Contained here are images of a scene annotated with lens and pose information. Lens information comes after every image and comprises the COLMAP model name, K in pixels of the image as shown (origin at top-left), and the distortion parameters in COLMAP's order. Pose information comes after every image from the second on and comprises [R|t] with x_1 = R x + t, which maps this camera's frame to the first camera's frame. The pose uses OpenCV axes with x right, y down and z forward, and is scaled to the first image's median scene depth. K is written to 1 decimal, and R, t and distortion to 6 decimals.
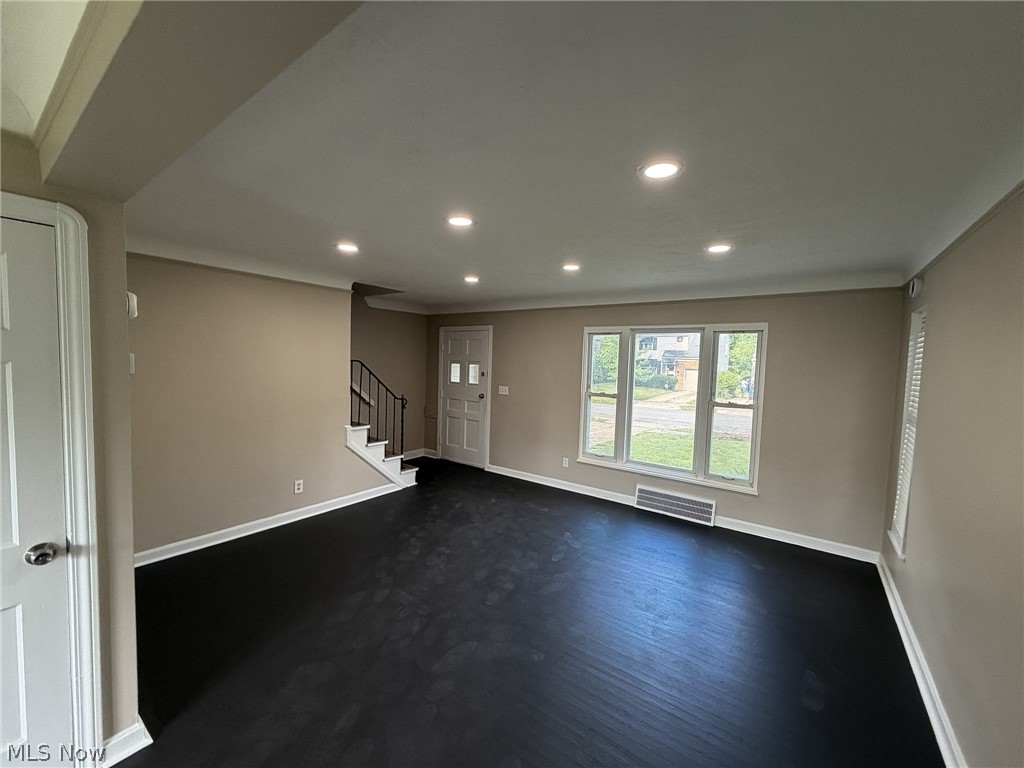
lens RADIAL K [[407.8, 0, 509.3], [0, 407.8, 385.1], [0, 0, 1]] dist [0.001643, 0.000149]
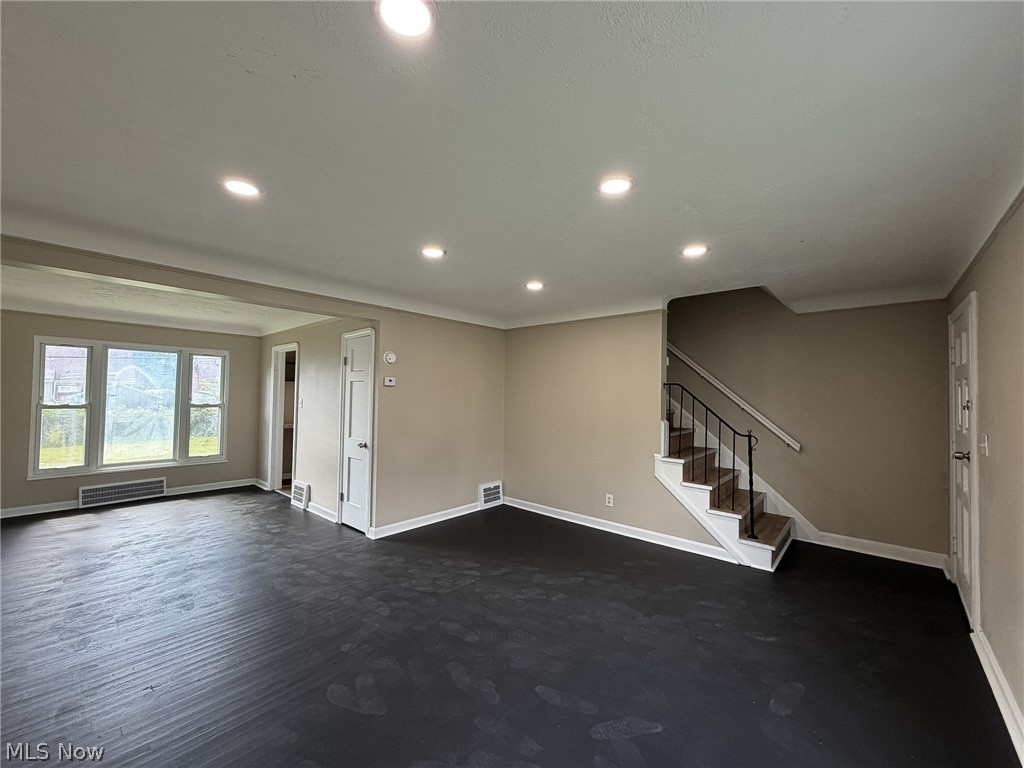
lens RADIAL K [[407.8, 0, 509.3], [0, 407.8, 385.1], [0, 0, 1]] dist [0.001643, 0.000149]
pose [[-0.091449, -0.053872, -0.994351, 0.553654], [-0.076460, 0.995968, -0.046928, 0.012397], [0.992870, 0.071736, -0.095199, 0.739682]]
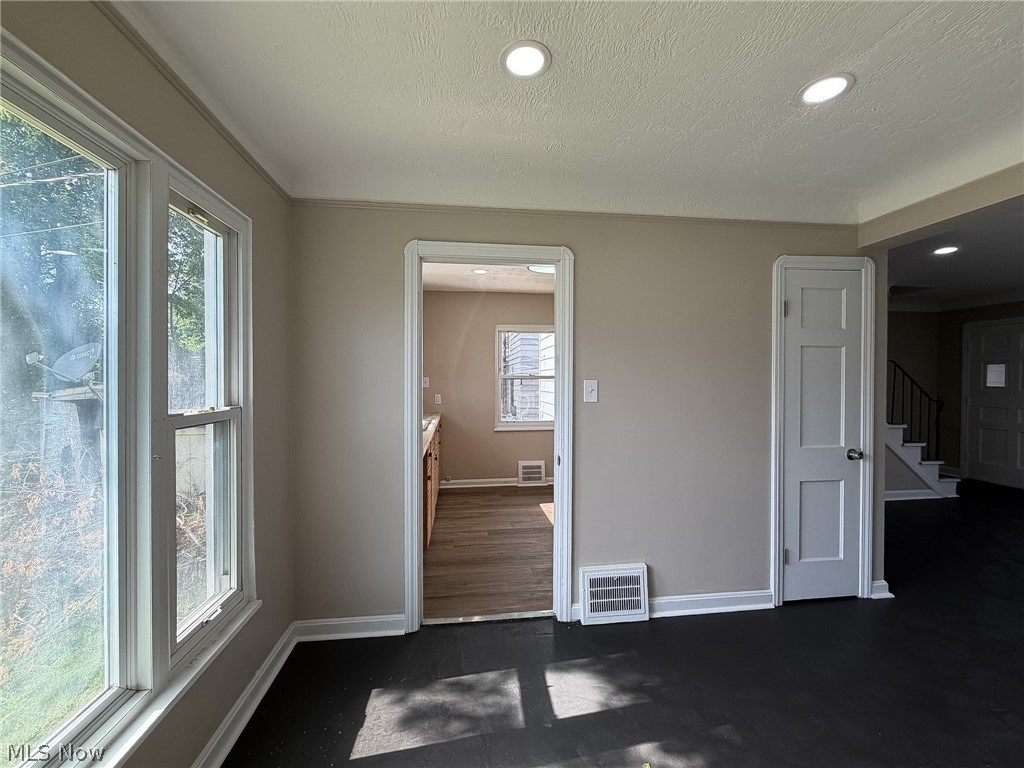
lens RADIAL K [[425.6, 0, 512.0], [0, 425.6, 384.0], [0, 0, 1]] dist [-0.000568, -0.000045]
pose [[0.689727, -0.016049, -0.723891, -0.262625], [-0.025471, 0.998598, -0.046409, 0.074031], [0.723621, 0.050448, 0.688351, -0.432103]]
